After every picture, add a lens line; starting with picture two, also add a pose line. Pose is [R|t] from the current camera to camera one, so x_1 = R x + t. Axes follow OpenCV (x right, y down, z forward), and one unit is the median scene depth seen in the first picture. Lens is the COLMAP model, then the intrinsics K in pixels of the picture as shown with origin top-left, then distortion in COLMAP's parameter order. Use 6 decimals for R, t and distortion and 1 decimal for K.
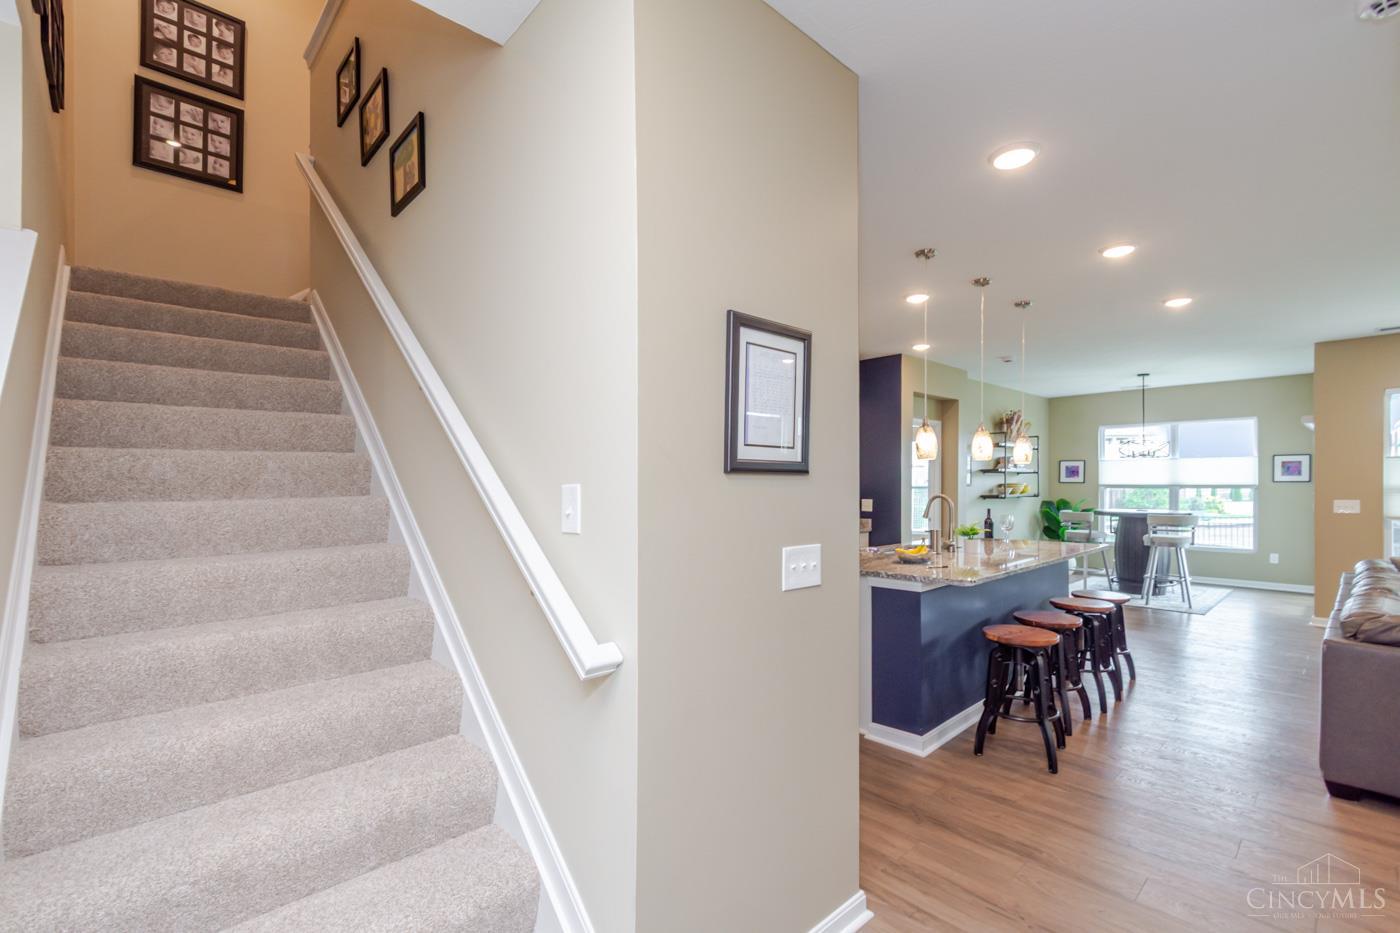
lens RADIAL K [[618.4, 0, 703.1], [0, 618.4, 460.5], [0, 0, 1]] dist [0.002713, 0.000611]
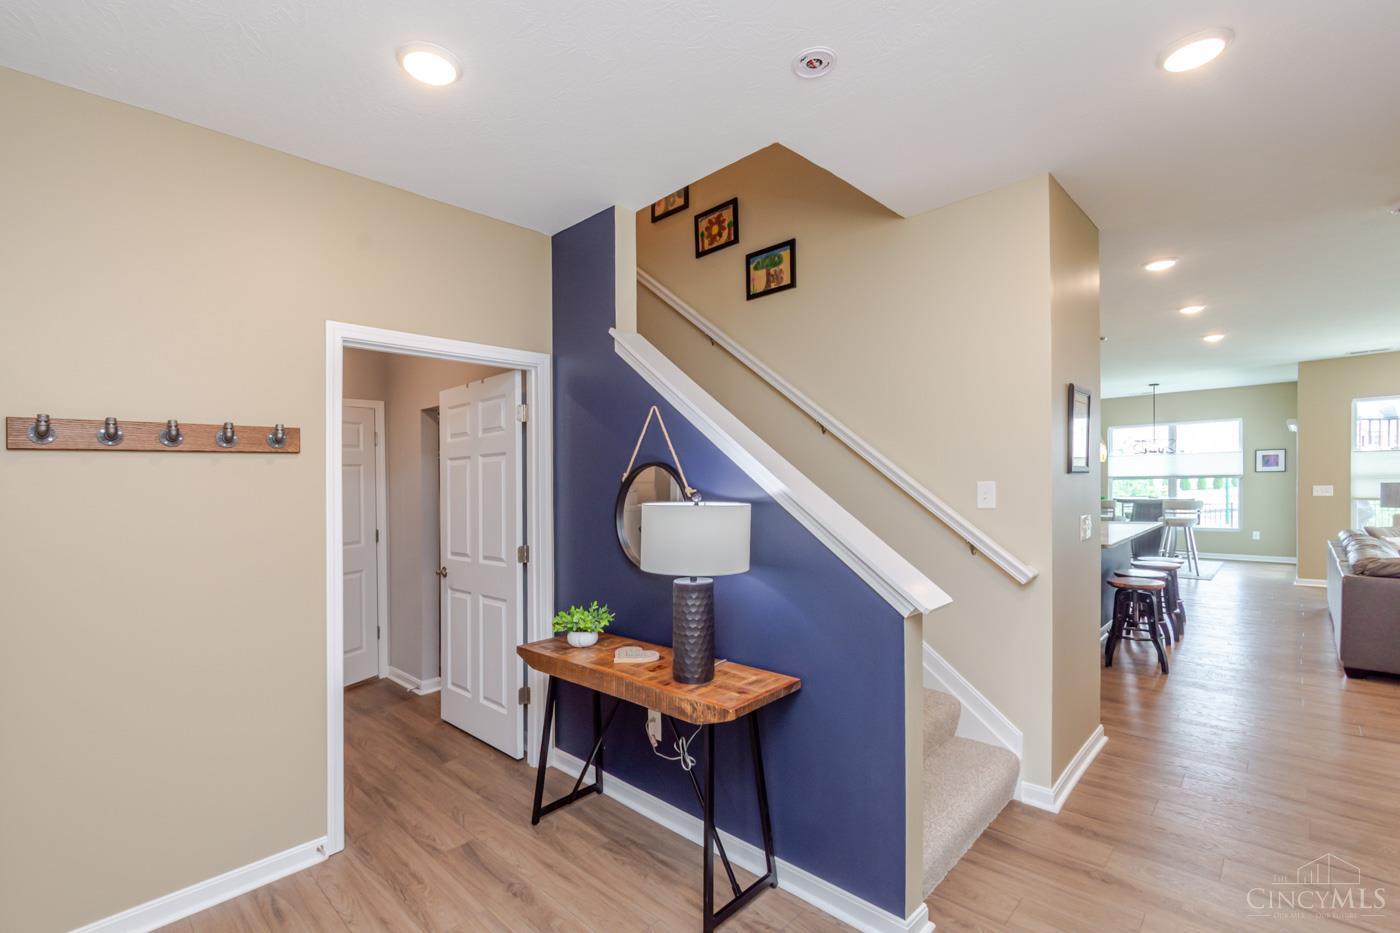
lens RADIAL K [[620.6, 0, 700.0], [0, 620.6, 466.5], [0, 0, 1]] dist [-0.000499, -0.000504]
pose [[0.998475, -0.015786, 0.052899, -0.233304], [0.015120, 0.999802, 0.012968, -0.008715], [-0.053093, -0.012148, 0.998516, -0.154536]]
